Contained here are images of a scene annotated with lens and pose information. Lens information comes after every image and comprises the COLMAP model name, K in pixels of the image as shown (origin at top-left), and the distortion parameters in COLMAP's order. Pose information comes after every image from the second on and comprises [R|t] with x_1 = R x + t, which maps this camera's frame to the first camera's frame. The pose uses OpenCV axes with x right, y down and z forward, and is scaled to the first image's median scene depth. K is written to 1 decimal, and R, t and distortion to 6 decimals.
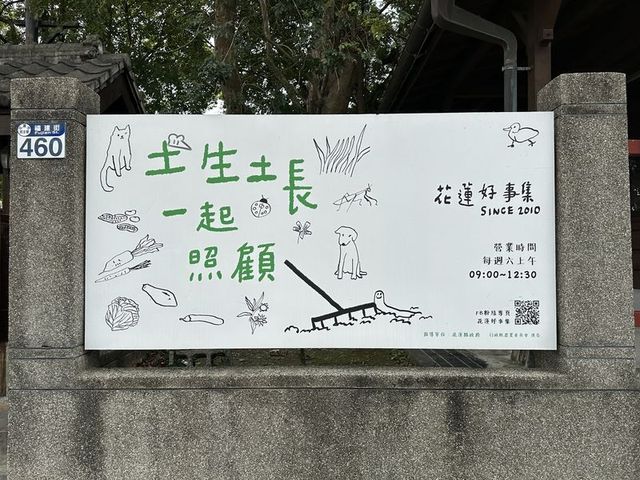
lens RADIAL K [[540.8, 0, 320.0], [0, 540.8, 239.6], [0, 0, 1]] dist [-0.000482, -0.000121]
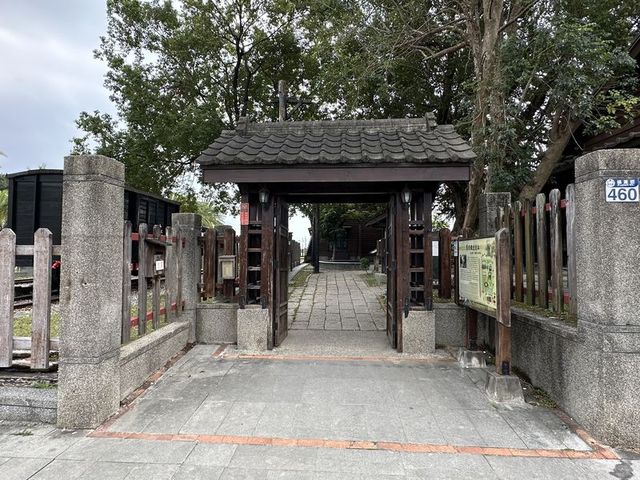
lens RADIAL K [[372.4, 0, 319.1], [0, 372.4, 240.2], [0, 0, 1]] dist [0.001620, -0.000431]
pose [[0.999417, 0.008044, -0.033183, -1.339350], [-0.008218, 0.999953, -0.005114, -0.028500], [0.033140, 0.005384, 0.999436, -0.084943]]
